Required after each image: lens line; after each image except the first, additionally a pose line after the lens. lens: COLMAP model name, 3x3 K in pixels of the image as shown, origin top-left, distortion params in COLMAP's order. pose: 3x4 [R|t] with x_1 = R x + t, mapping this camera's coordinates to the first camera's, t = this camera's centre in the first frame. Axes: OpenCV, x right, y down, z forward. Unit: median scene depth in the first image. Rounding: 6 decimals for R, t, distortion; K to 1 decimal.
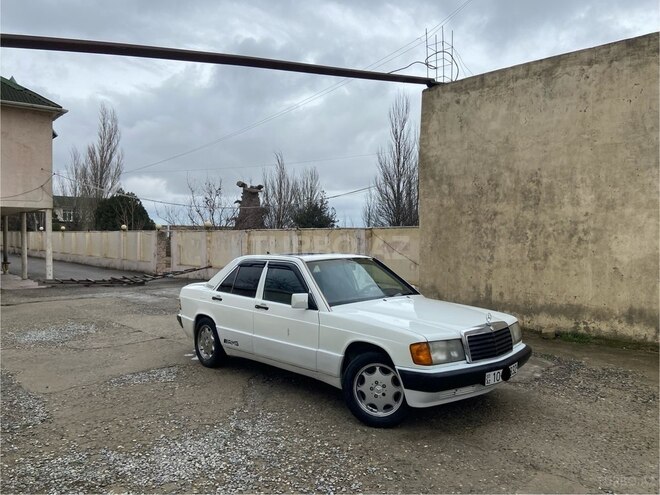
lens RADIAL K [[491.4, 0, 331.6], [0, 491.4, 244.9], [0, 0, 1]] dist [0.110749, -0.131238]
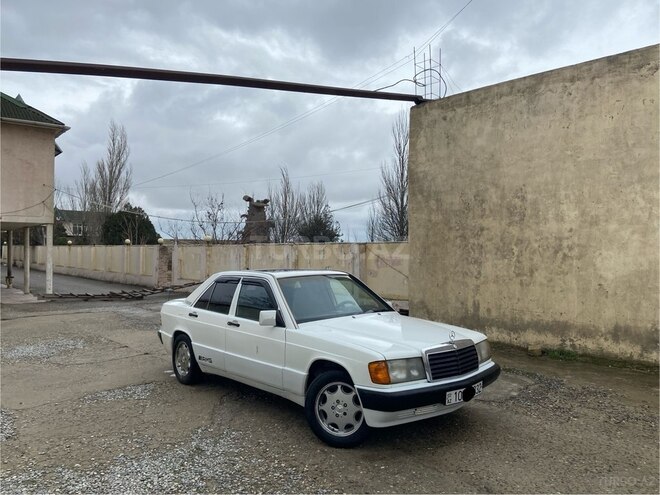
lens RADIAL K [[491.4, 0, 331.8], [0, 491.4, 242.6], [0, 0, 1]] dist [0.110749, -0.131238]
pose [[0.999835, 0.000081, -0.018148, 0.050954], [-0.000661, 0.999489, -0.031957, -0.004489], [0.018136, 0.031964, 0.999324, -0.001833]]
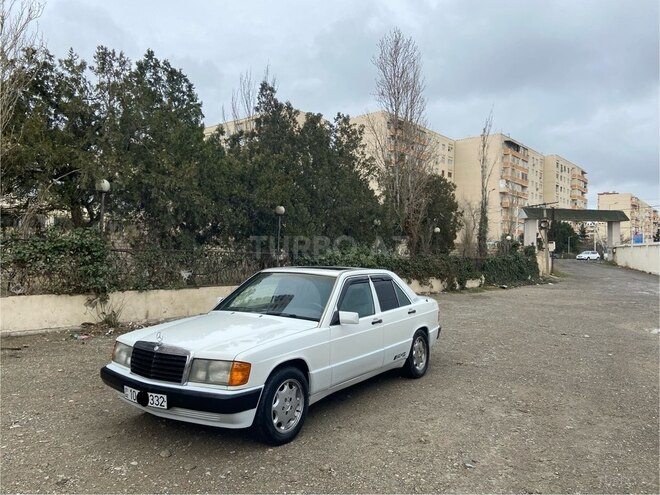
lens RADIAL K [[491.4, 0, 328.3], [0, 491.4, 247.6], [0, 0, 1]] dist [0.110749, -0.131238]
pose [[0.228936, -0.001276, -0.973441, 0.719678], [-0.018542, 0.999812, -0.005671, -0.013643], [0.973265, 0.019347, 0.228870, 0.598136]]
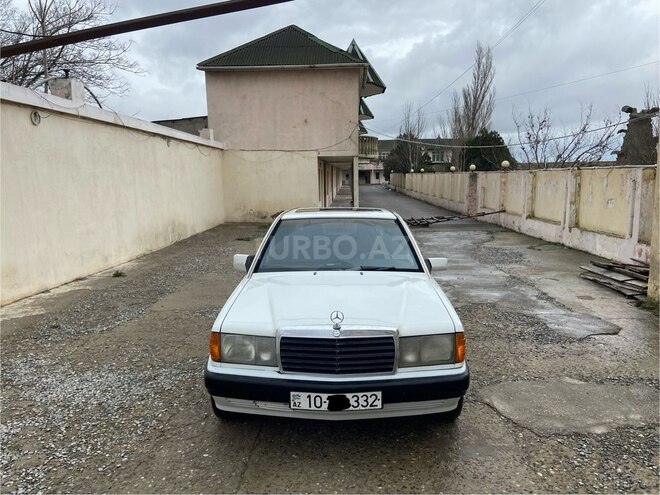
lens RADIAL K [[491.4, 0, 332.6], [0, 491.4, 244.3], [0, 0, 1]] dist [0.110749, -0.131238]
pose [[0.718560, 0.084121, -0.690358, 0.424529], [0.001623, 0.992452, 0.122621, -0.020875], [0.695463, -0.089231, 0.713000, 0.283176]]
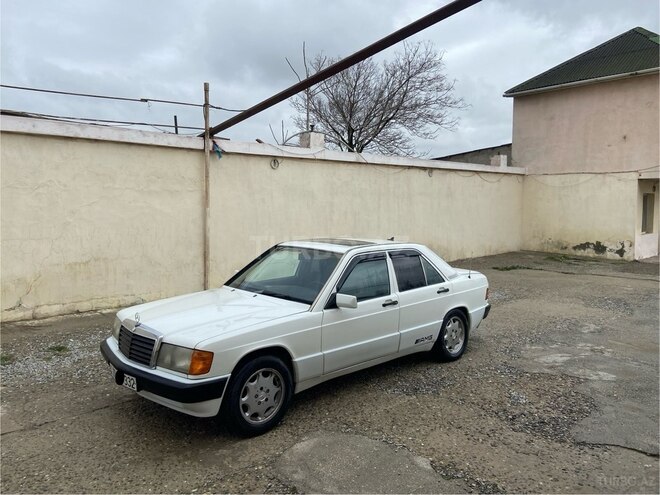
lens RADIAL K [[491.4, 0, 328.1], [0, 491.4, 241.2], [0, 0, 1]] dist [0.110749, -0.131238]
pose [[0.012329, 0.077627, -0.996906, 0.683056], [-0.014108, 0.996896, 0.077452, -0.041719], [0.999824, 0.013110, 0.013386, 0.736232]]
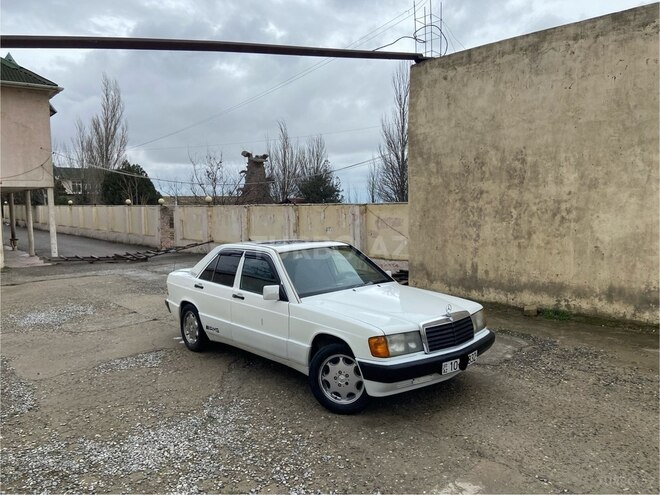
lens RADIAL K [[491.4, 0, 330.8], [0, 491.4, 244.5], [0, 0, 1]] dist [0.110749, -0.131238]
pose [[0.999627, -0.015033, -0.022816, 0.052391], [0.016534, 0.997611, 0.067074, -0.033347], [0.021753, -0.067426, 0.997487, -0.014683]]
